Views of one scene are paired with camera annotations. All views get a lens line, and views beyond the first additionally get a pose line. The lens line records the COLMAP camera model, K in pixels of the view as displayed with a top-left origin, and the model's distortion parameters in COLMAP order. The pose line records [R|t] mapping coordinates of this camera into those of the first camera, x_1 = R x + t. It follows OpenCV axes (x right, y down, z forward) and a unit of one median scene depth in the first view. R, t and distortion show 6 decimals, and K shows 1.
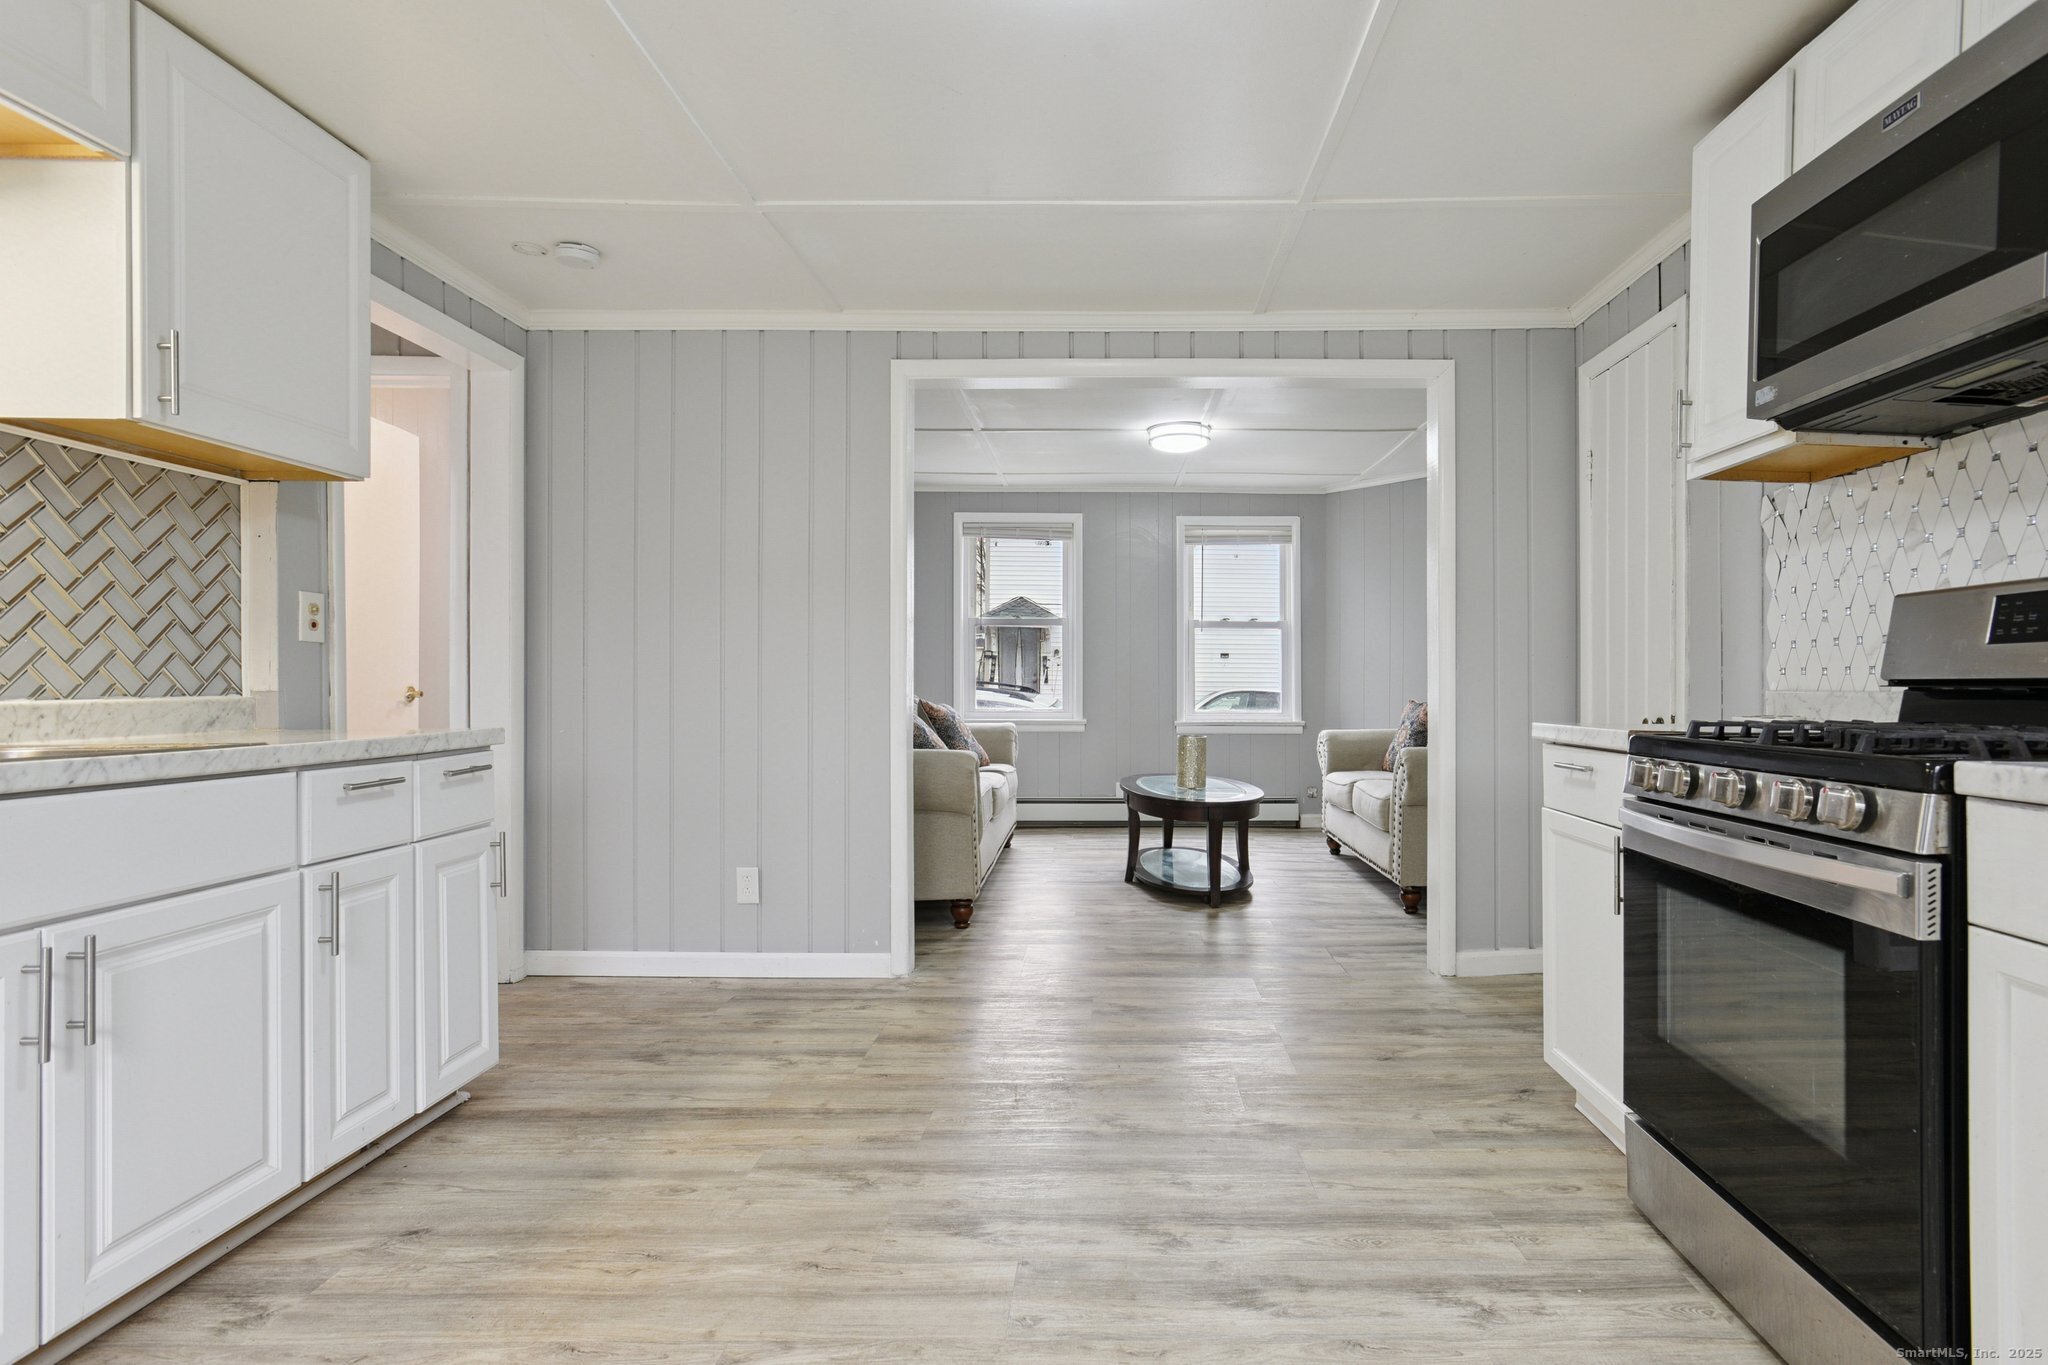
lens RADIAL K [[1065.6, 0, 1128.3], [0, 1065.6, 680.8], [0, 0, 1]] dist [-0.014622, 0.001791]
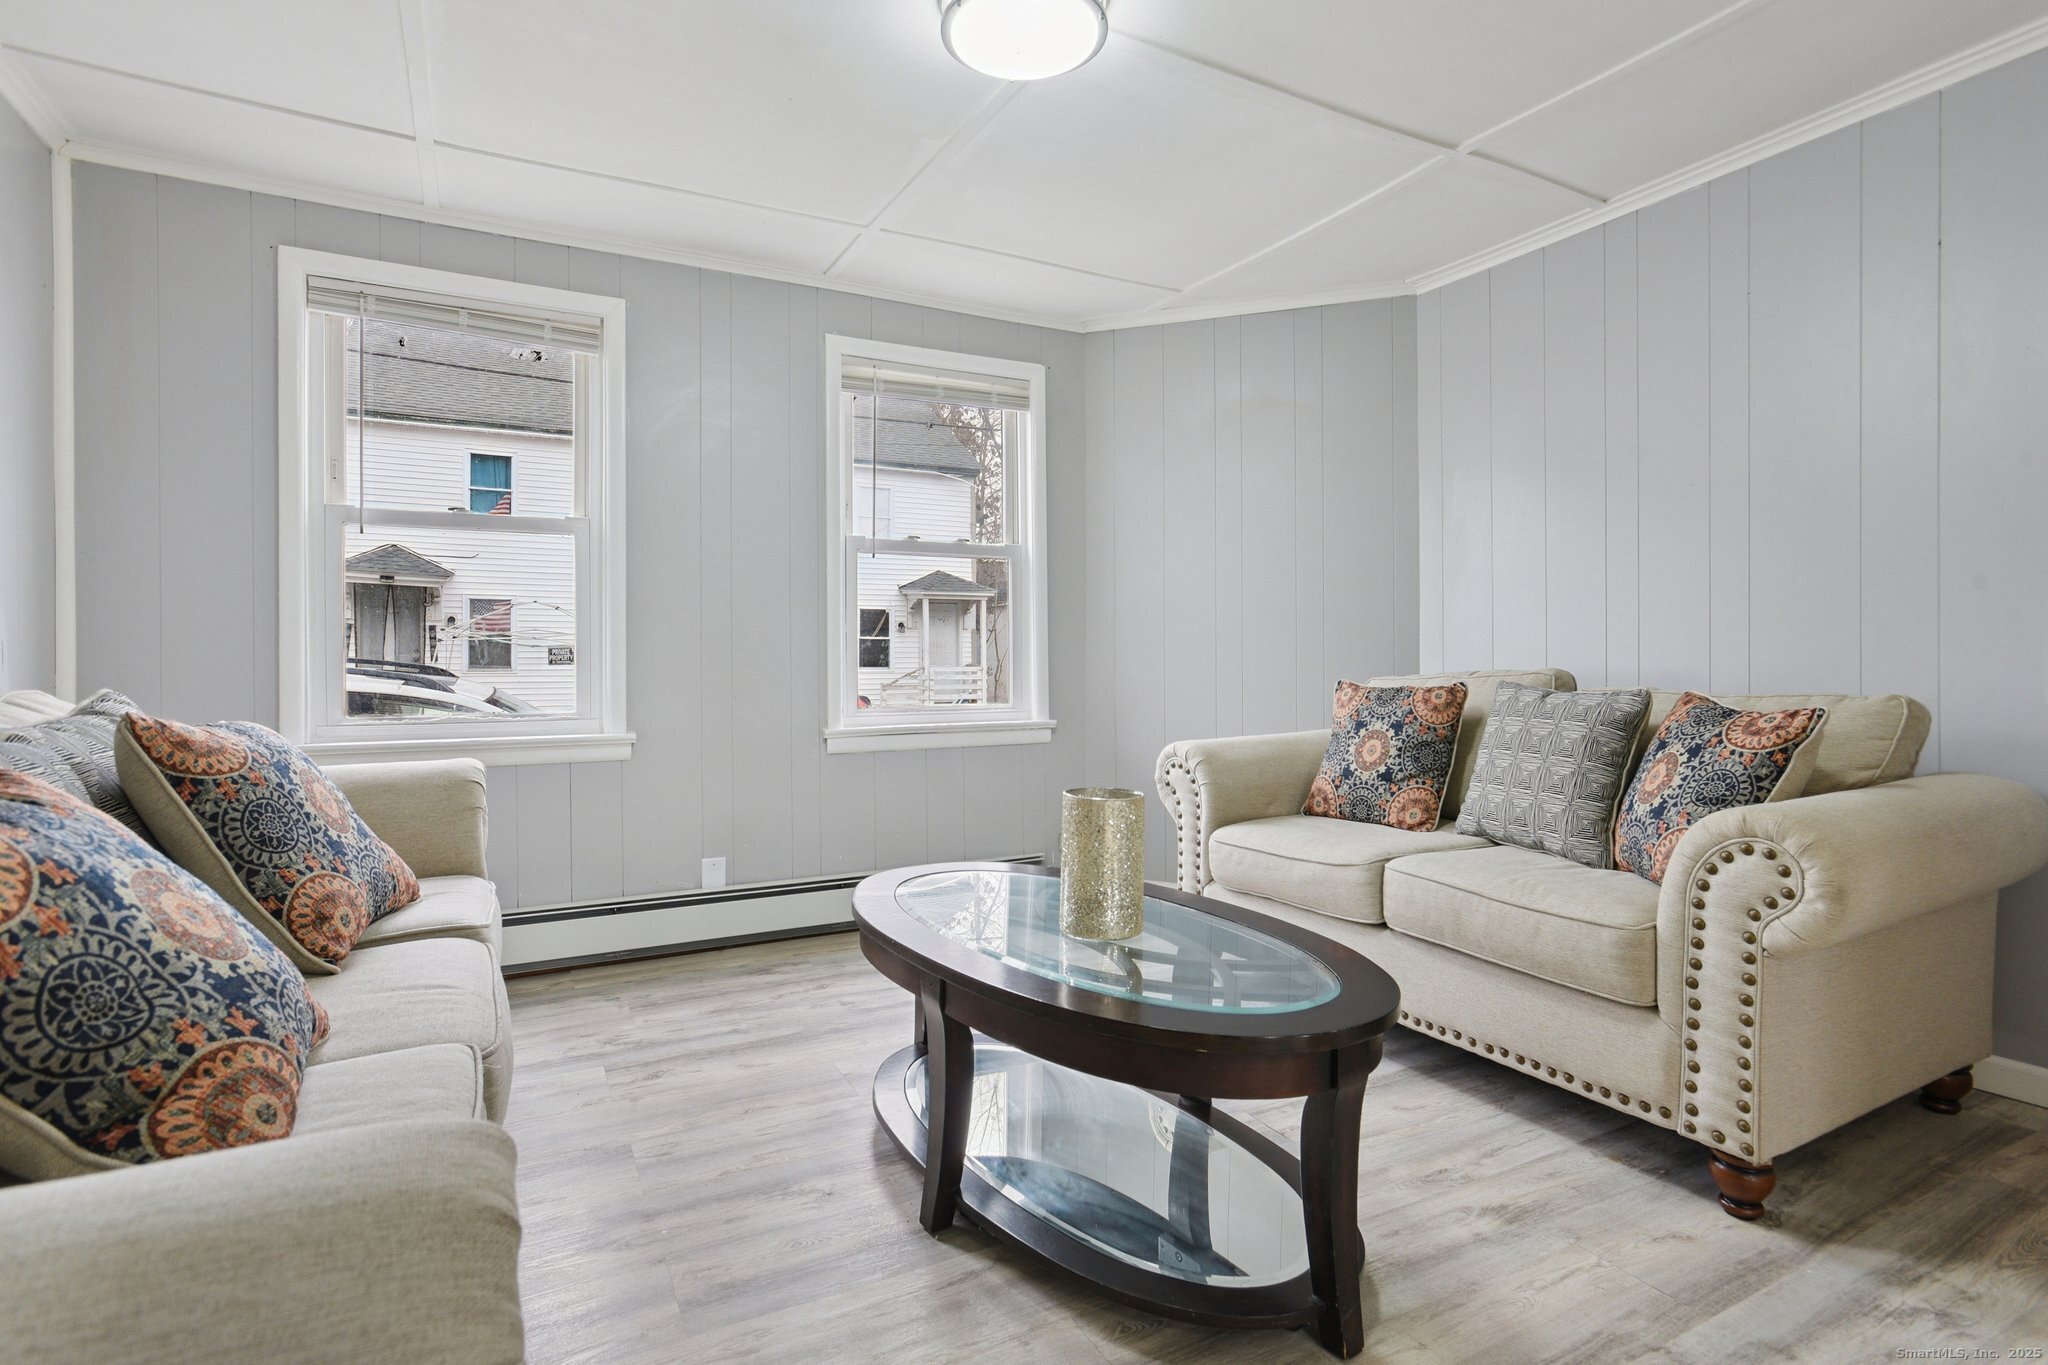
lens RADIAL K [[1019.5, 0, 1054.0], [0, 1019.5, 656.2], [0, 0, 1]] dist [-0.021340, 0.009360]
pose [[0.879144, -0.008380, 0.476483, -0.094417], [0.009217, 0.999957, 0.000580, 0.002853], [-0.476467, 0.003882, 0.879184, 0.509493]]
